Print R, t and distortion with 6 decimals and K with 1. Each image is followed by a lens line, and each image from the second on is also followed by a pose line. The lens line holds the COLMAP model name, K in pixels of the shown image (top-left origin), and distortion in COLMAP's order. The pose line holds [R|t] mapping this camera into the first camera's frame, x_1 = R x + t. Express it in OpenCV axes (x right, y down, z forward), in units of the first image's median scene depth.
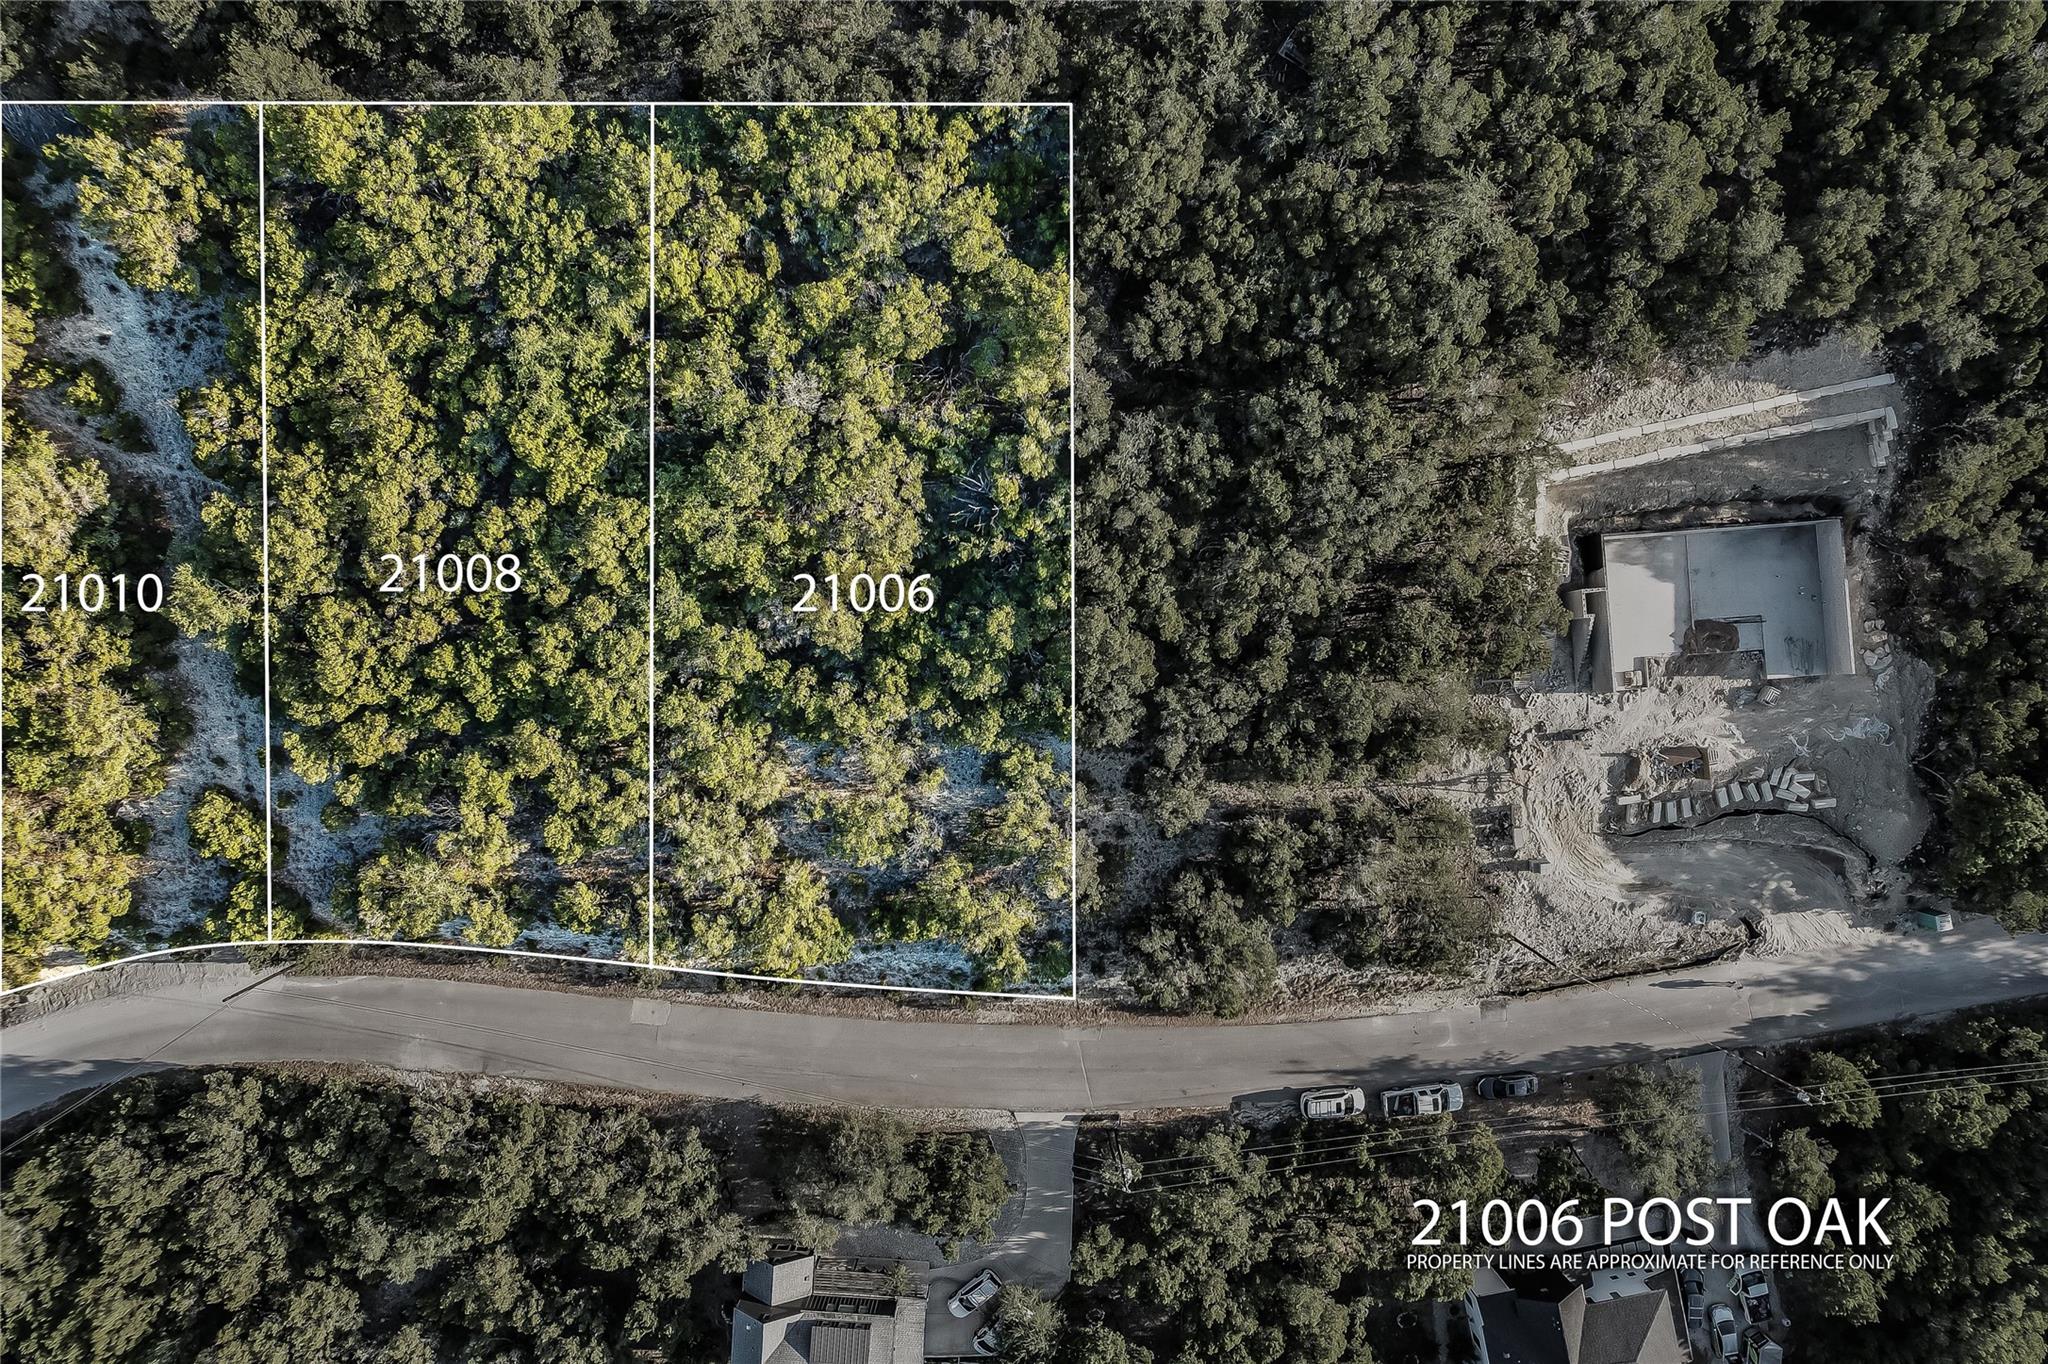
lens RADIAL K [[1319.8, 0, 1024.0], [0, 1319.8, 682.0], [0, 0, 1]] dist [-0.086387, 0.073084]
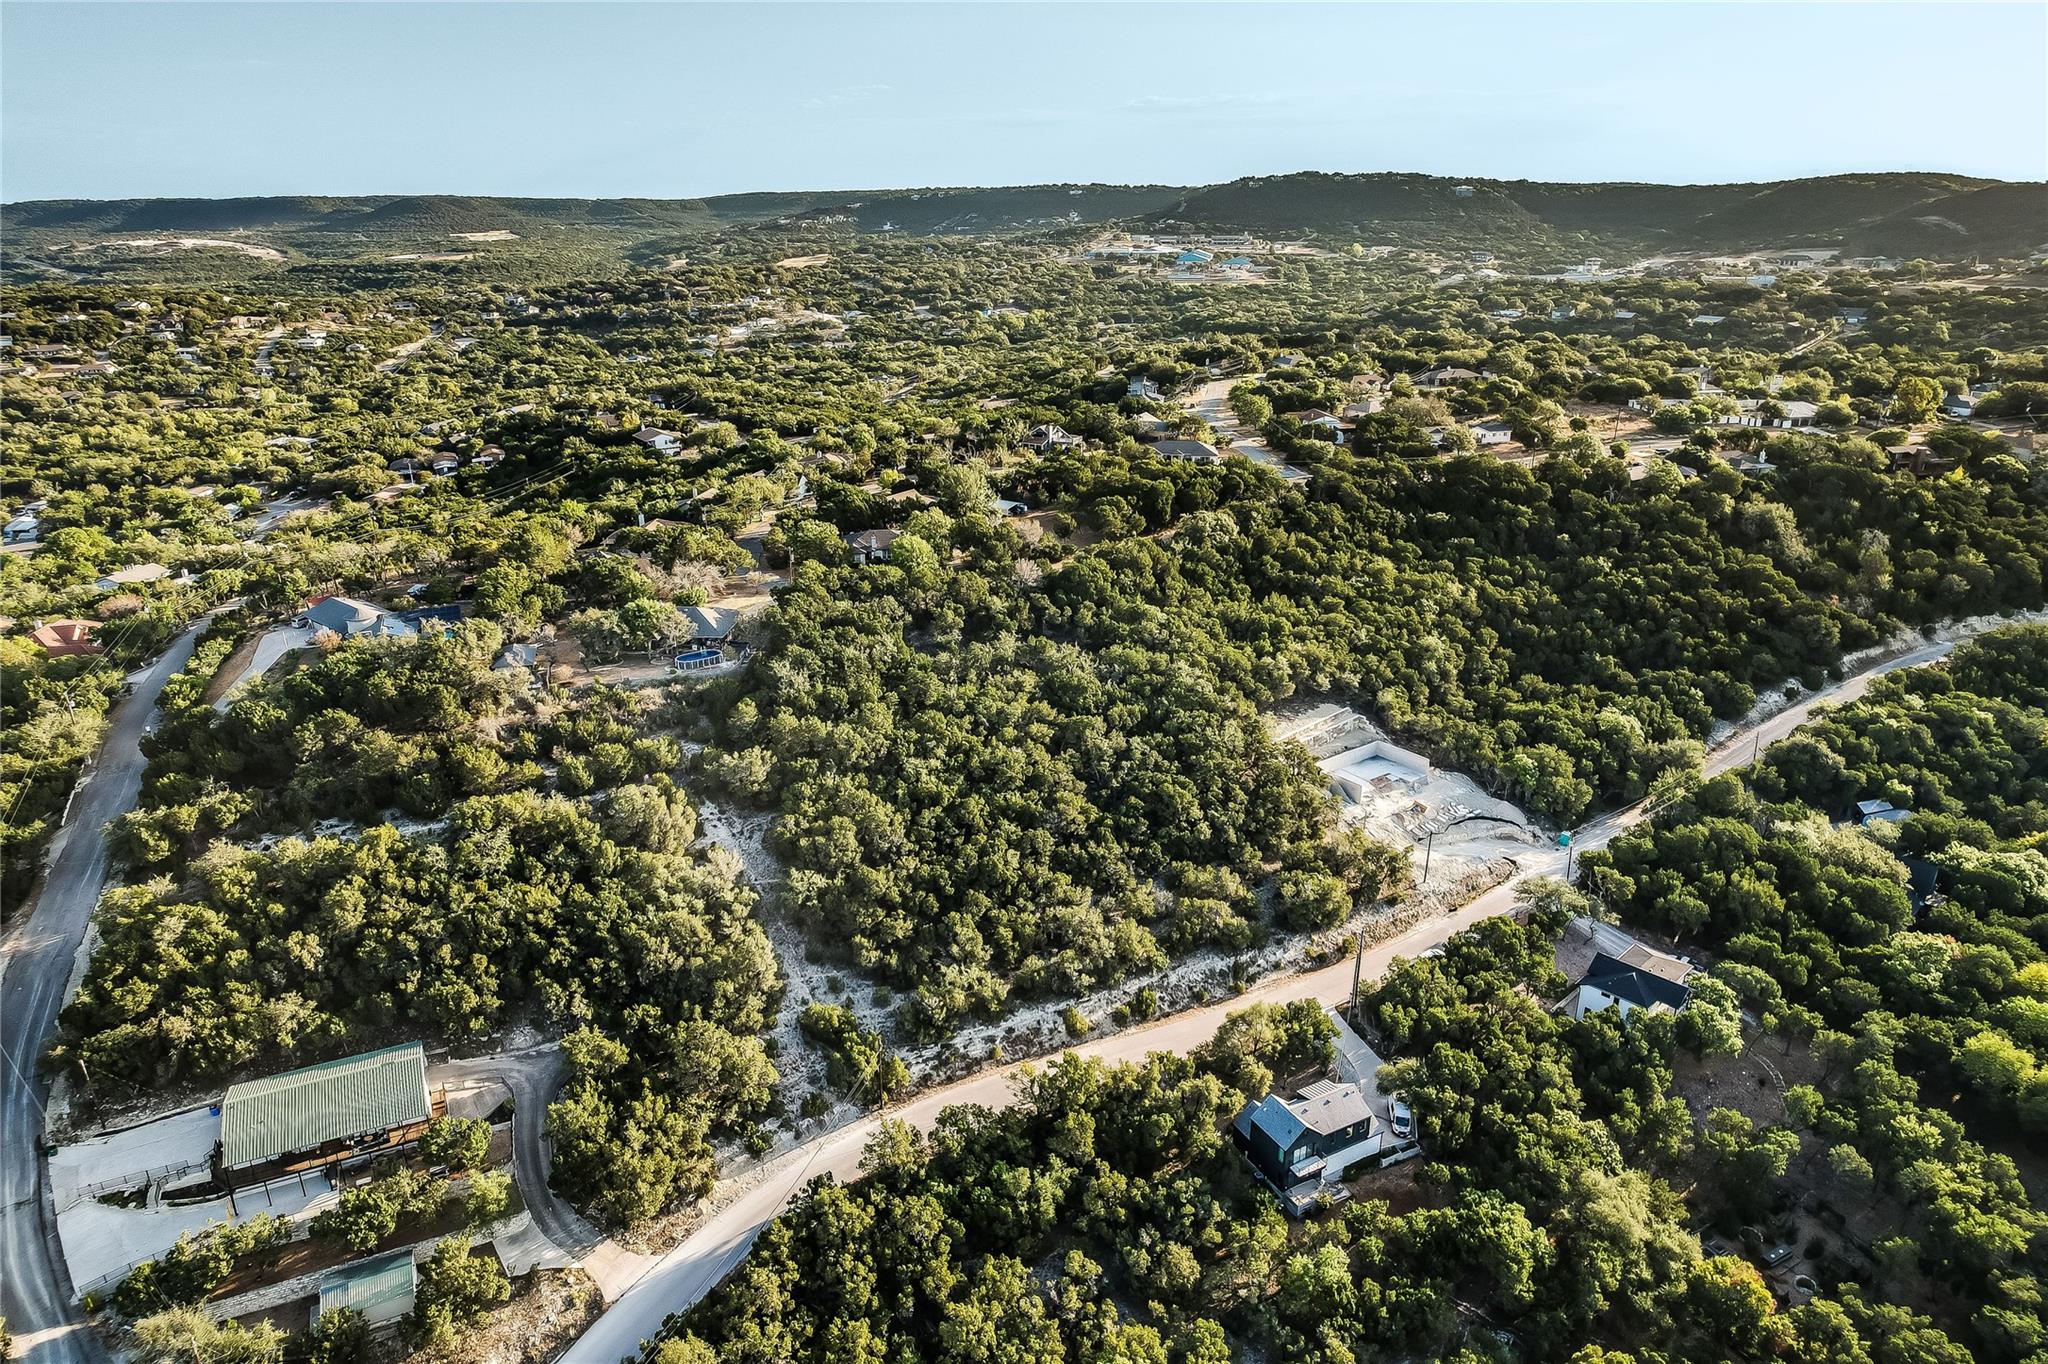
lens RADIAL K [[1319.8, 0, 1024.0], [0, 1319.8, 682.0], [0, 0, 1]] dist [-0.086387, 0.073084]
pose [[0.852043, -0.191389, 0.487230, -1.238547], [0.523375, 0.293496, -0.799962, 1.602270], [0.010104, 0.936606, 0.350239, -0.005069]]
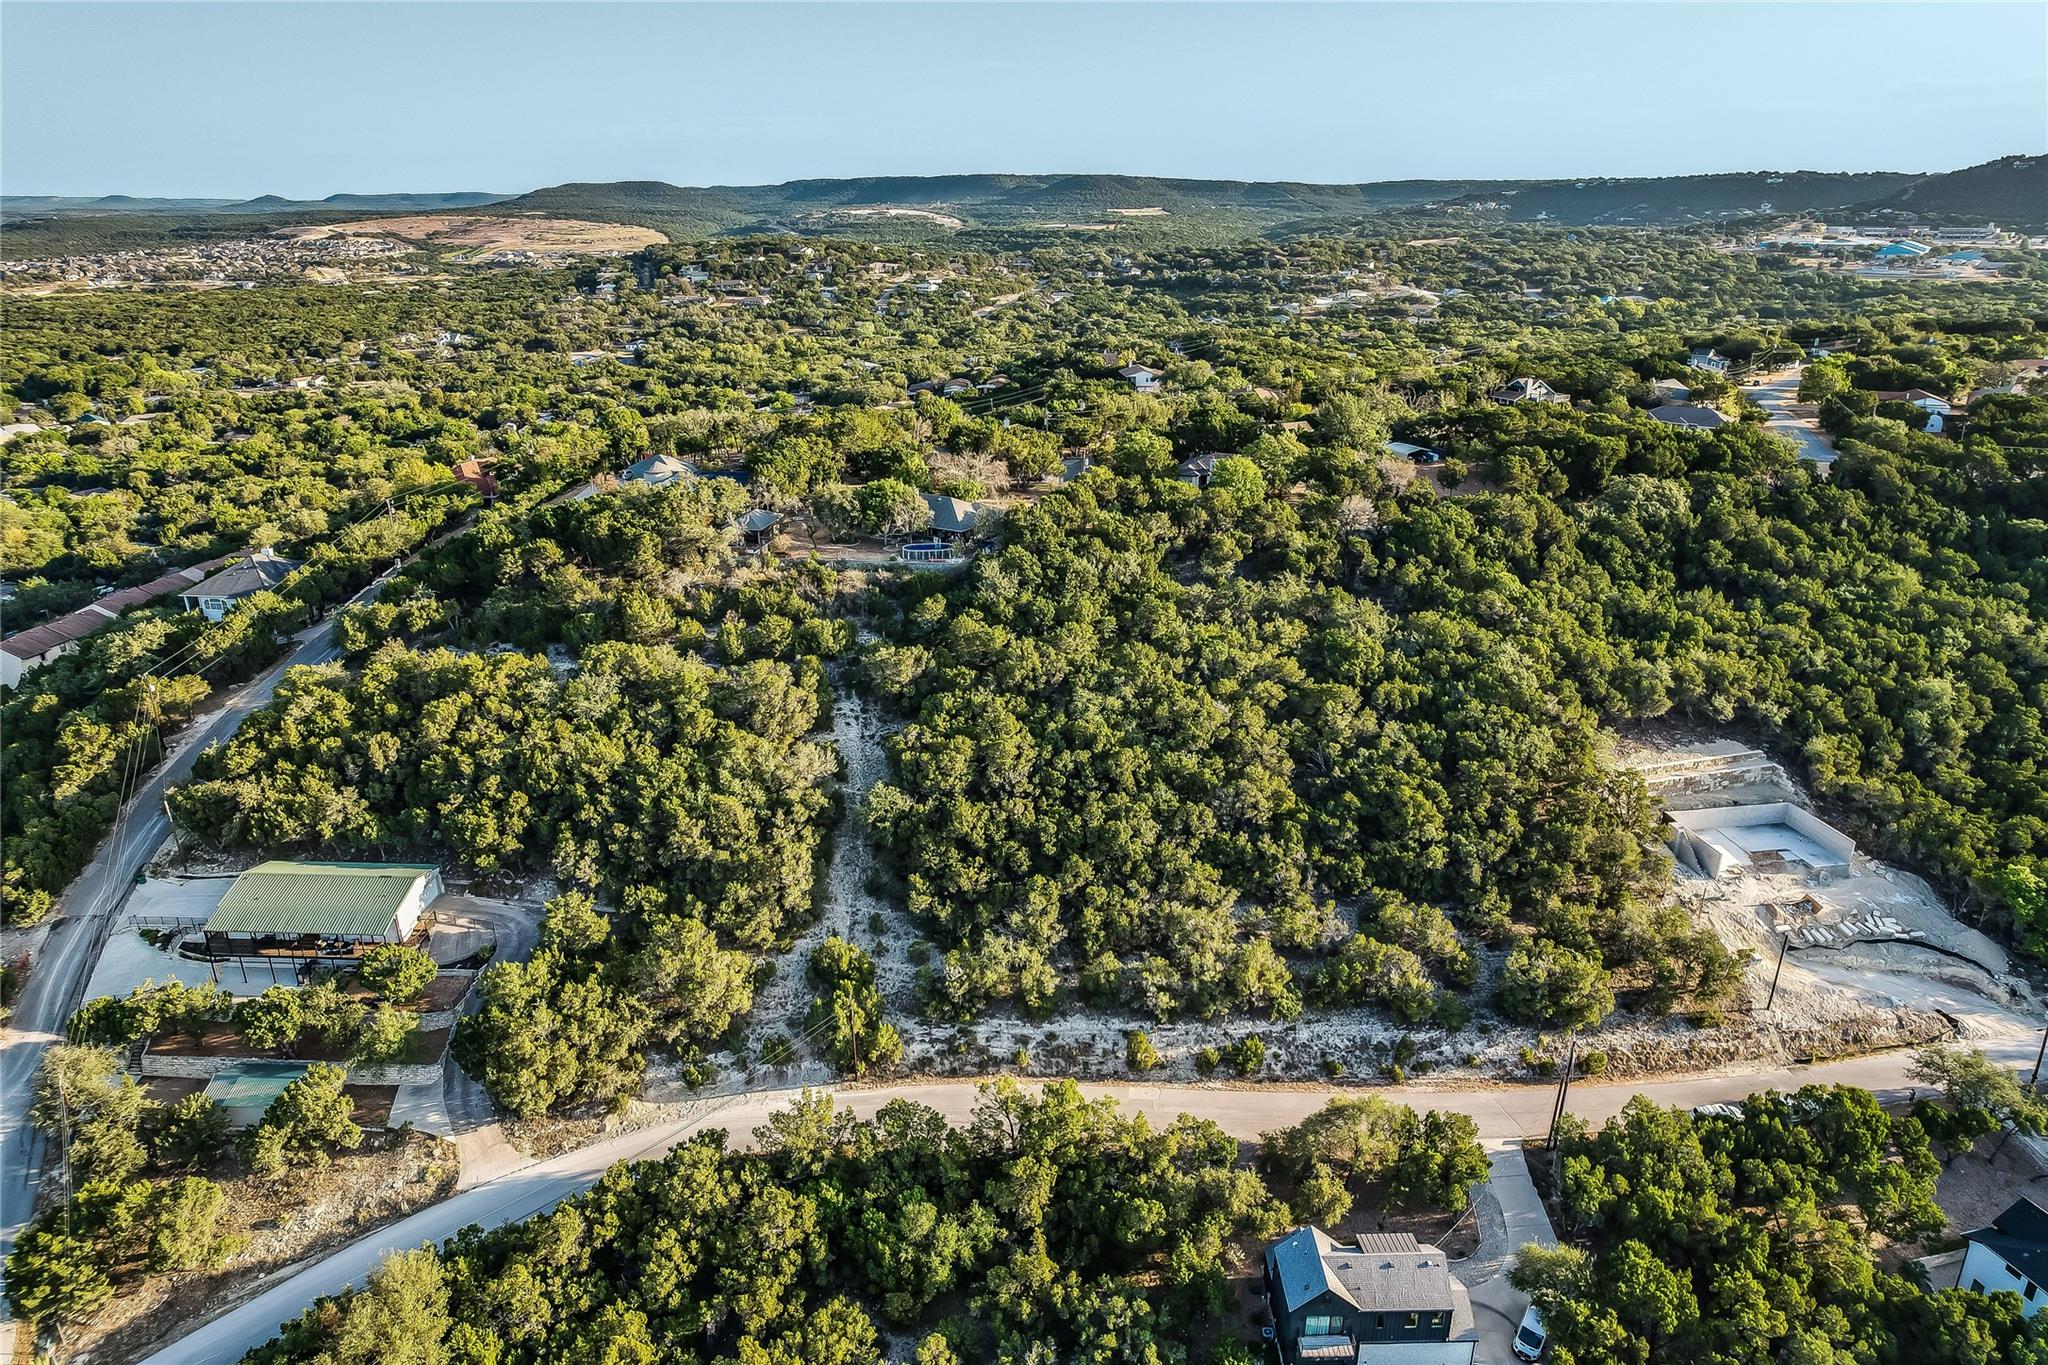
lens RADIAL K [[1319.8, 0, 1024.0], [0, 1319.8, 682.5], [0, 0, 1]] dist [-0.086387, 0.073084]
pose [[0.997553, -0.028241, 0.063955, -0.540802], [0.069793, 0.348669, -0.934644, 1.457692], [0.004096, 0.936820, 0.349787, 0.243663]]
